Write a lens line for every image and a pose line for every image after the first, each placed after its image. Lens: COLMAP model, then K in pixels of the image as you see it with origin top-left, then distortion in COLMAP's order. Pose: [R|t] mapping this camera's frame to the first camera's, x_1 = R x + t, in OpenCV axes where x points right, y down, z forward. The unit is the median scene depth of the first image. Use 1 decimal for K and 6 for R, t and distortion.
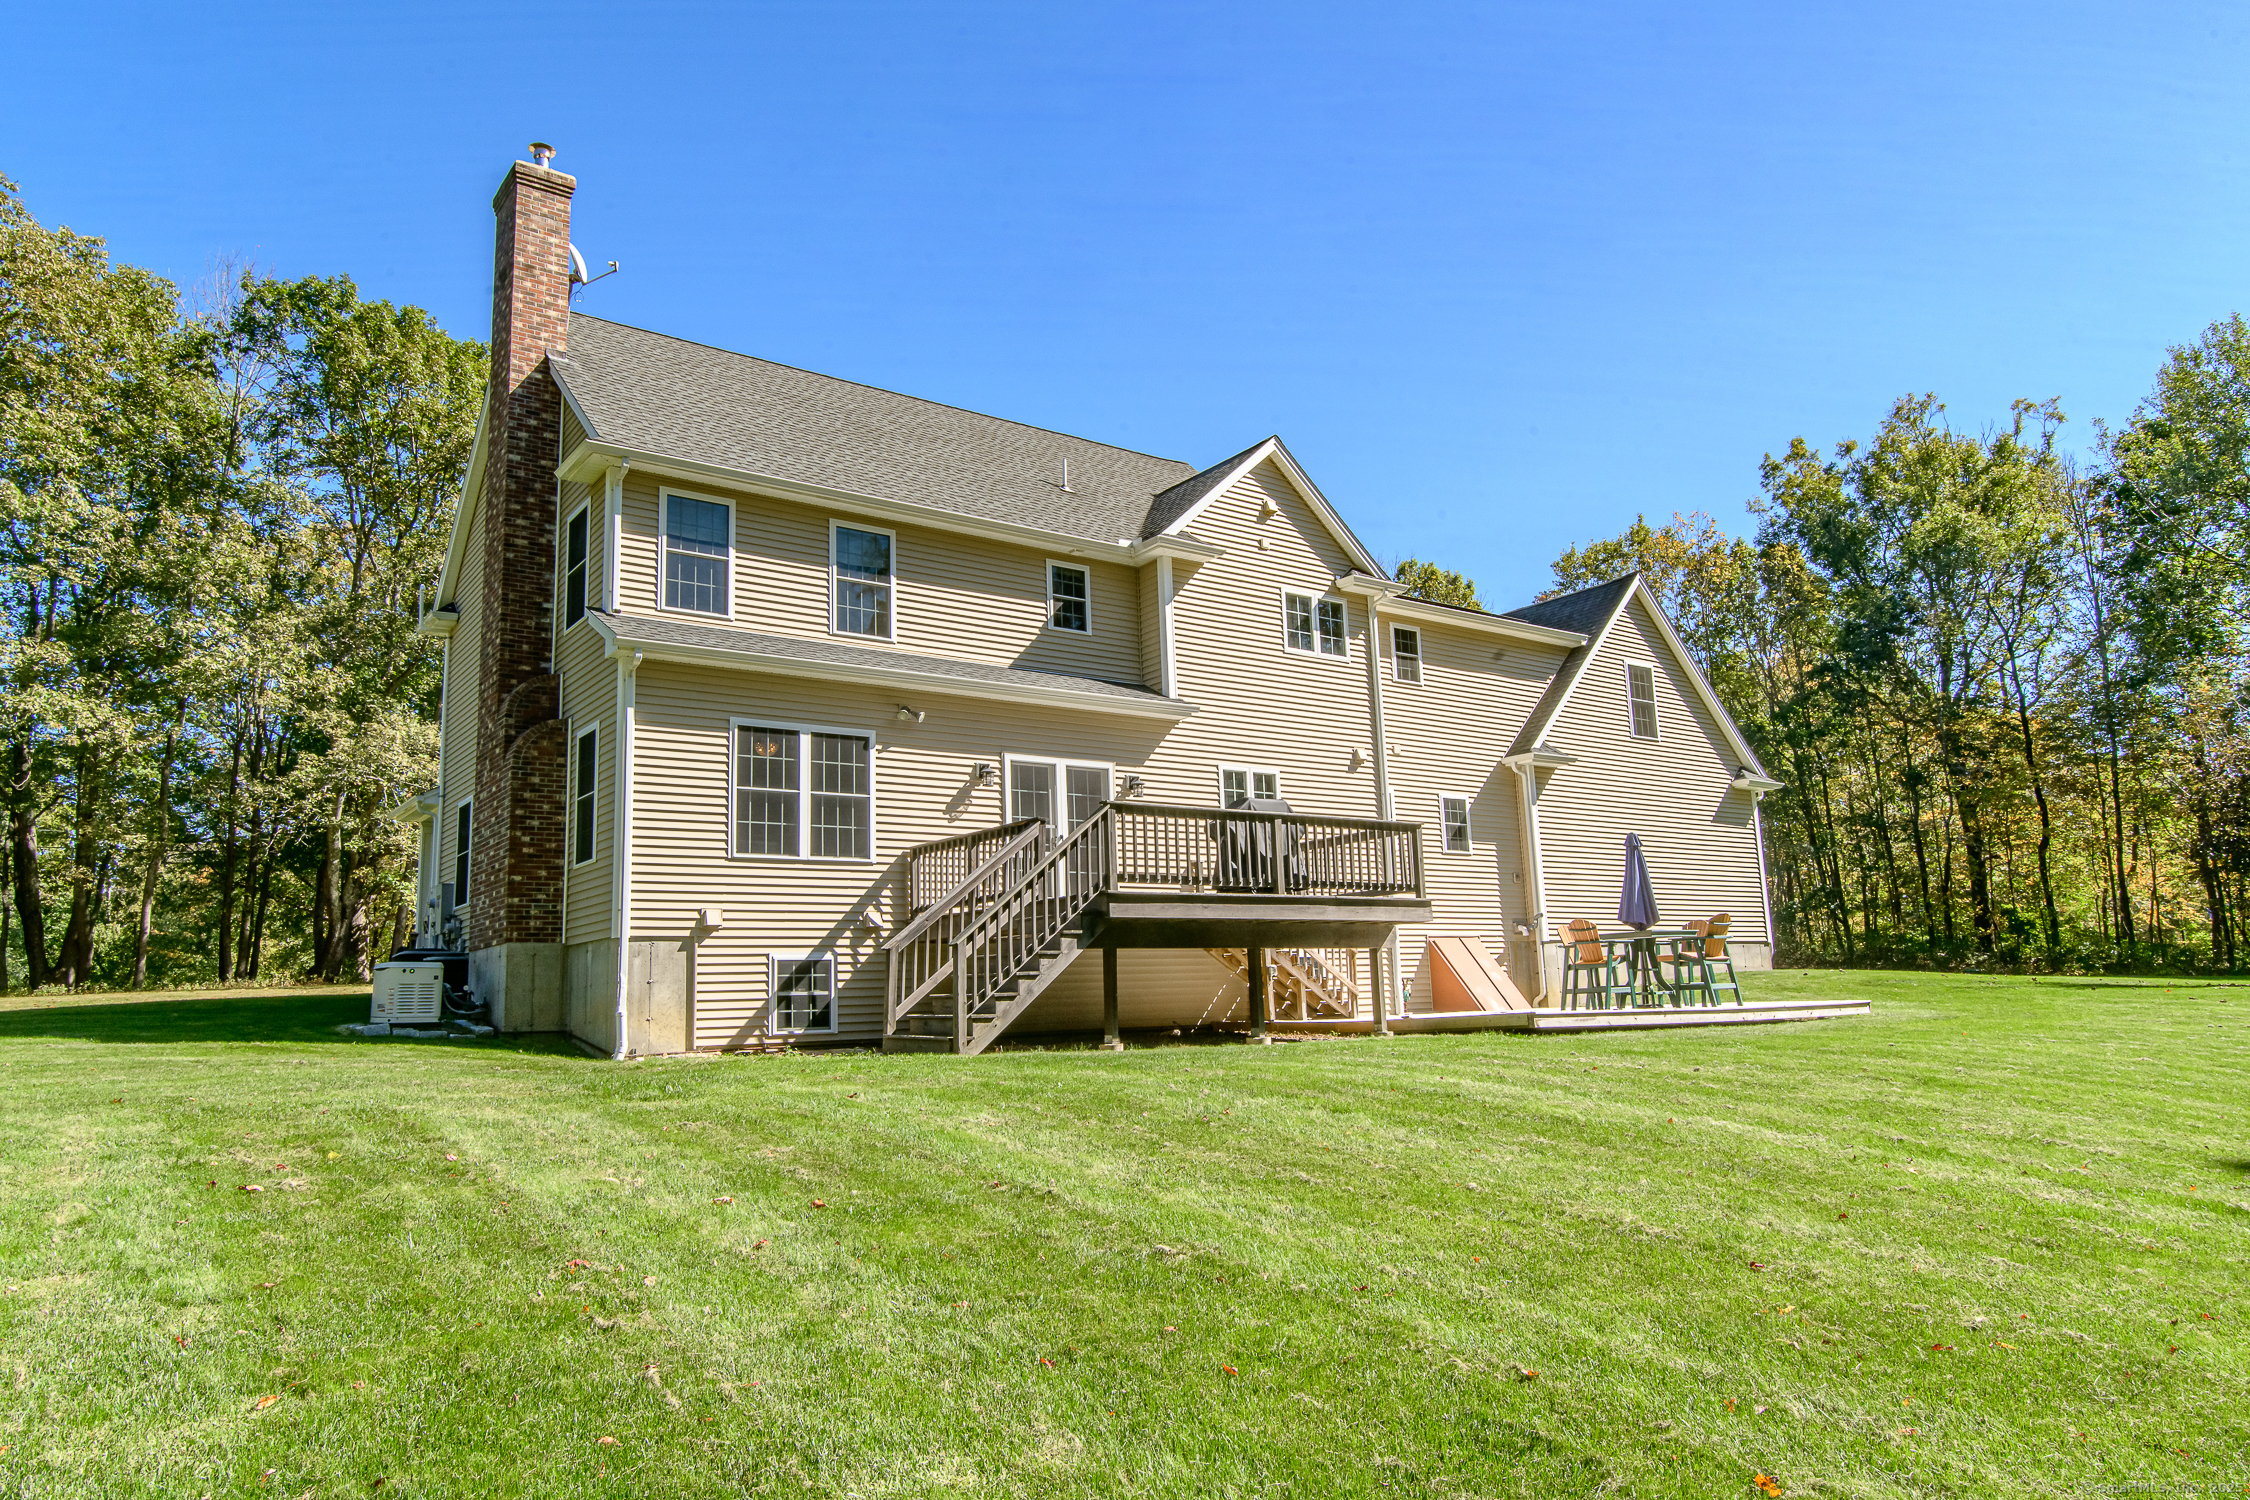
lens RADIAL K [[1461.8, 0, 1120.6], [0, 1461.8, 748.9], [0, 0, 1]] dist [0.002132, 0.001122]
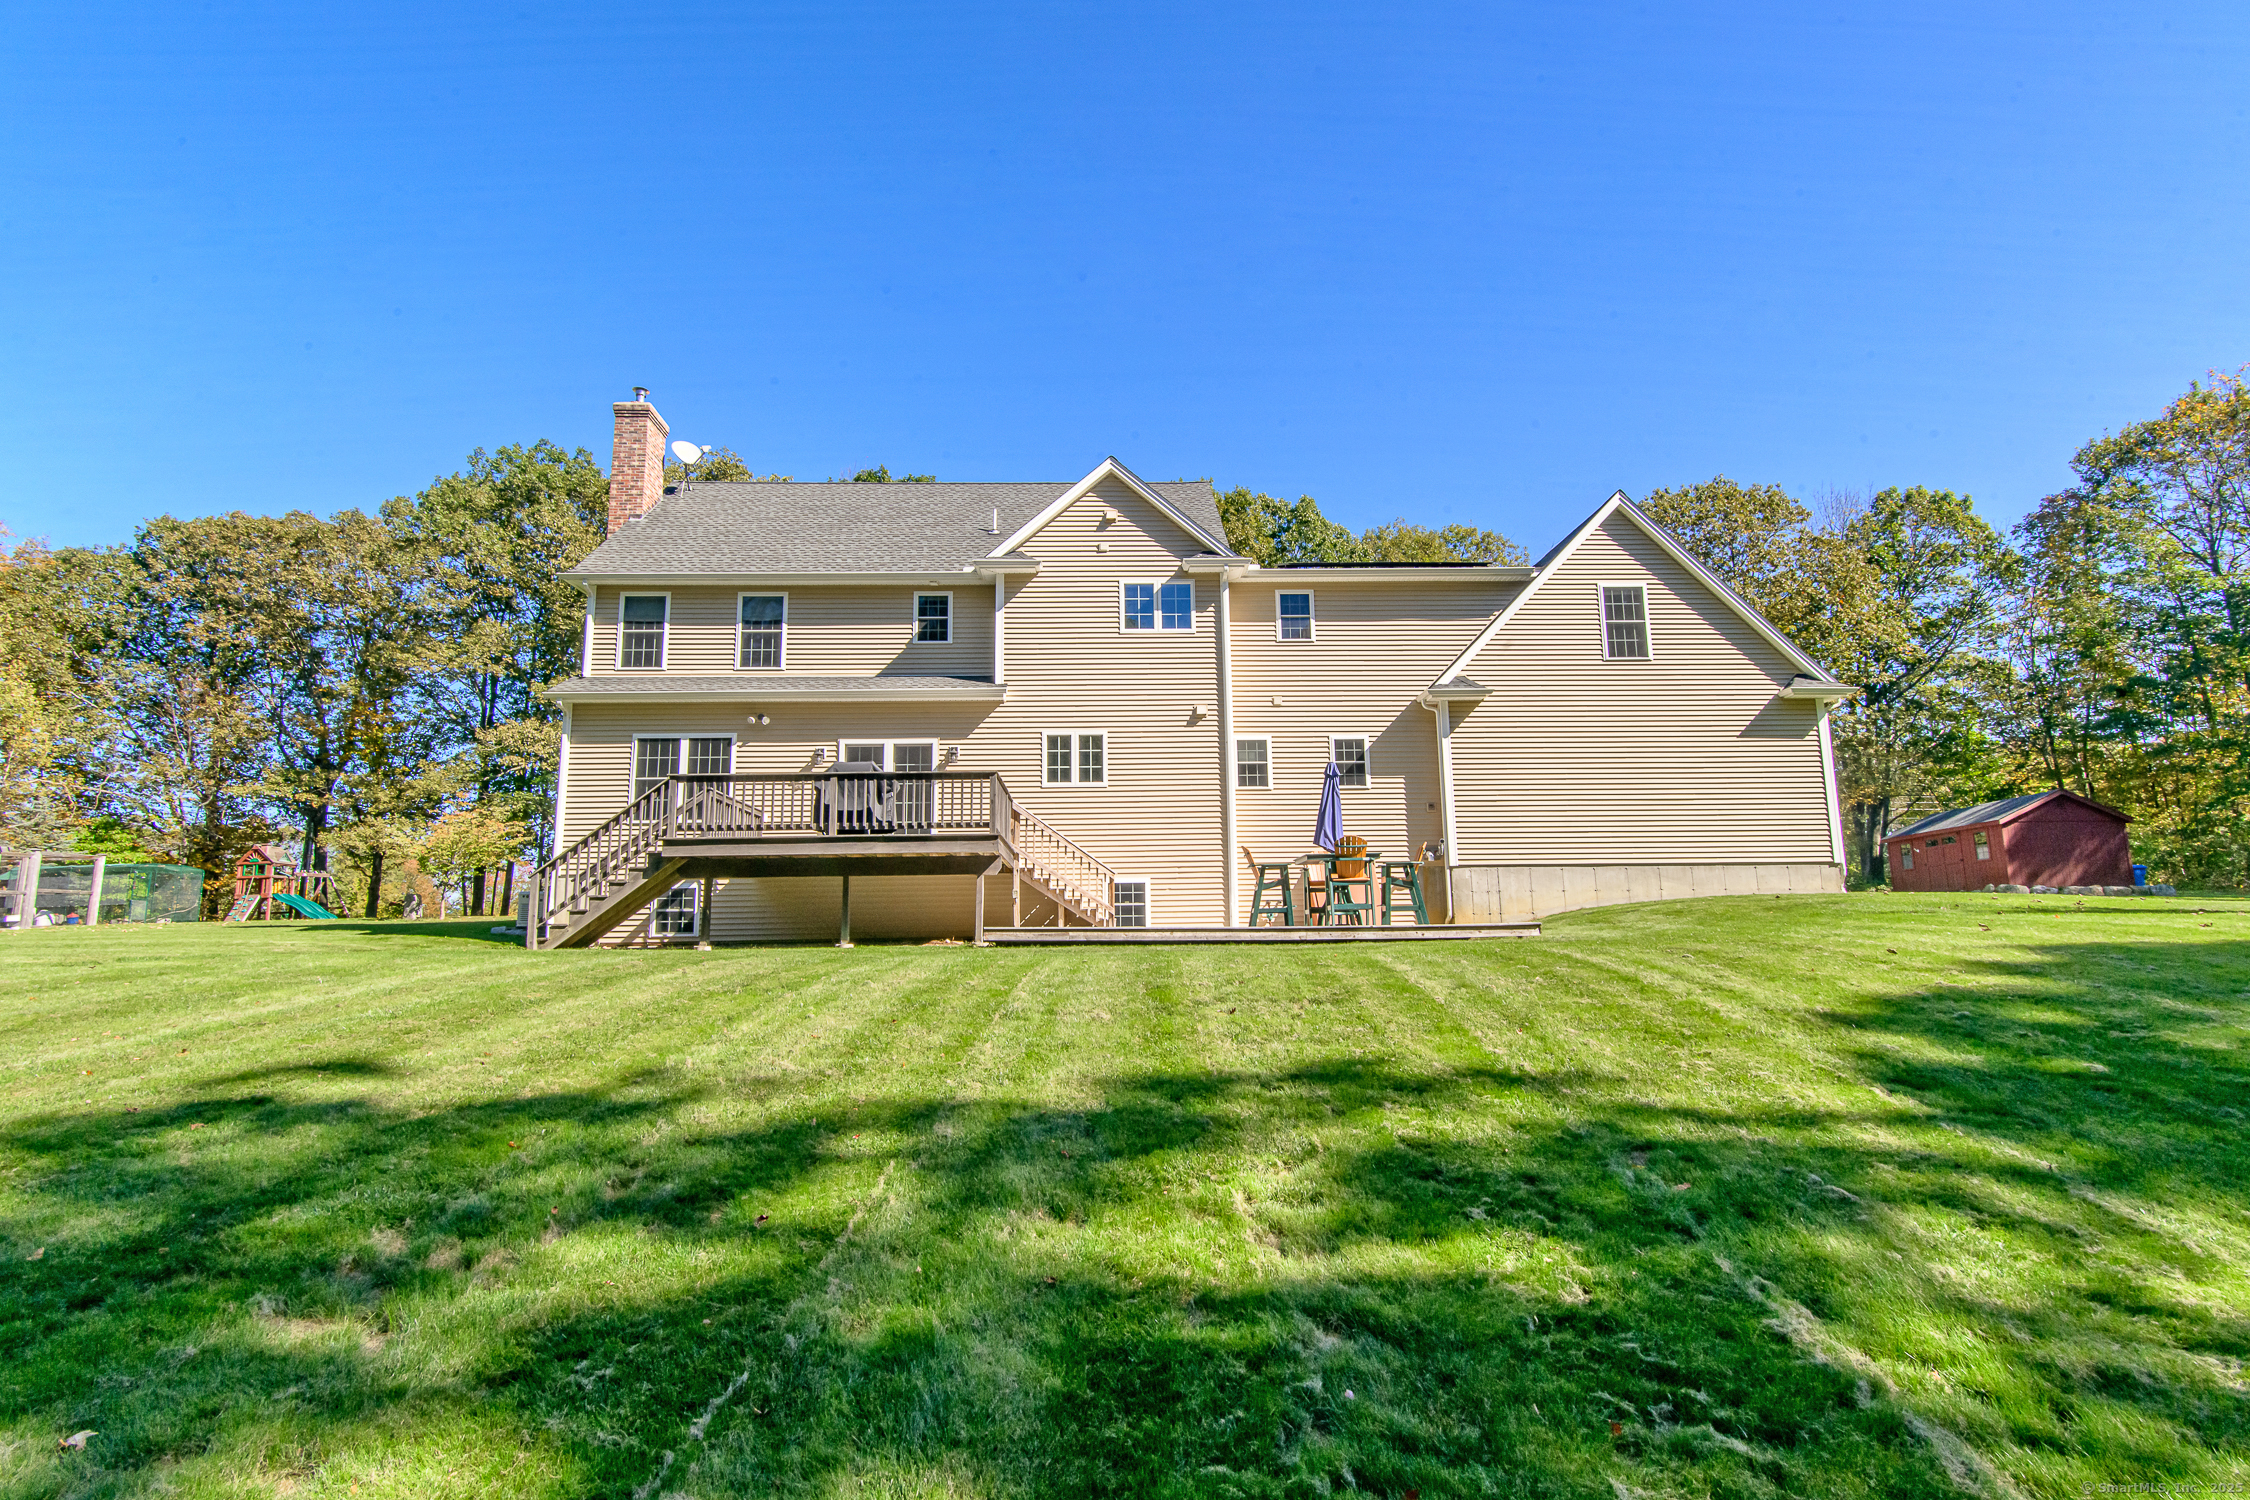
lens RADIAL K [[1099.3, 0, 1130.6], [0, 1099.3, 764.1], [0, 0, 1]] dist [0.016514, -0.000438]
pose [[0.822731, -0.071092, -0.563967, 0.679504], [0.087381, 0.996173, 0.001899, 0.044601], [0.561674, -0.050843, 0.825795, 0.264513]]
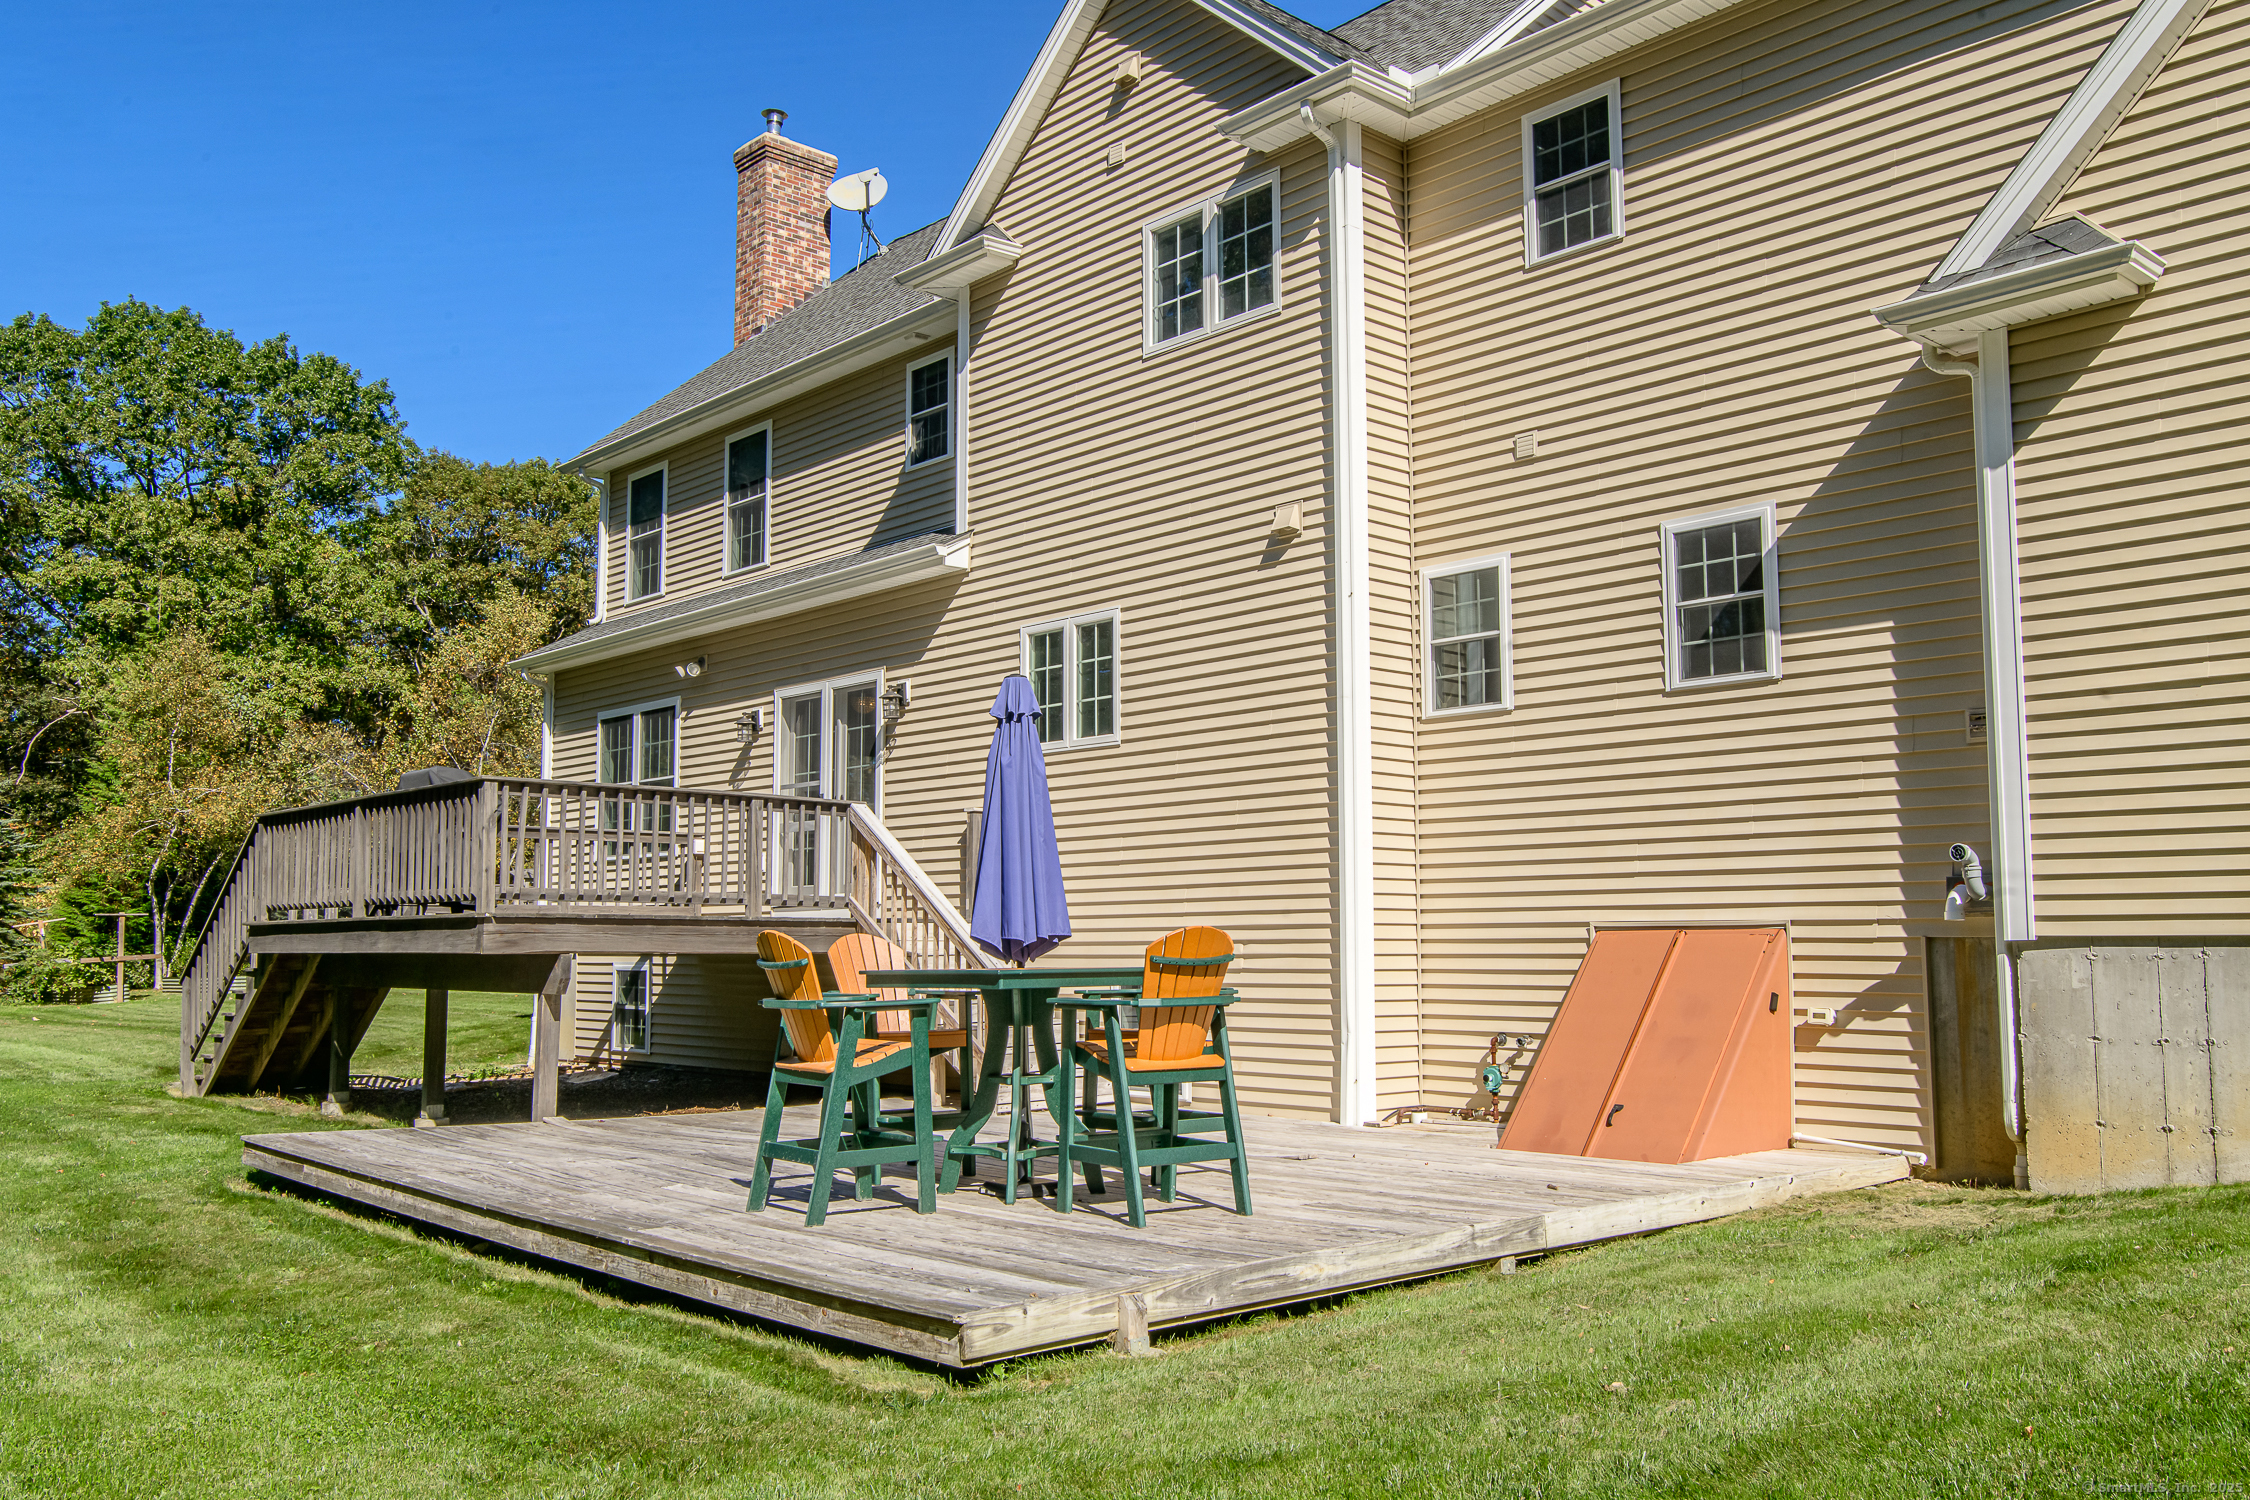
lens RADIAL K [[1869.8, 0, 1117.5], [0, 1869.8, 752.6], [0, 0, 1]] dist [0.001277, 0.000444]
pose [[0.092866, -0.069008, -0.993284, 0.785030], [0.176436, 0.982949, -0.051794, 0.102360], [0.979922, -0.170441, 0.103457, 0.979118]]
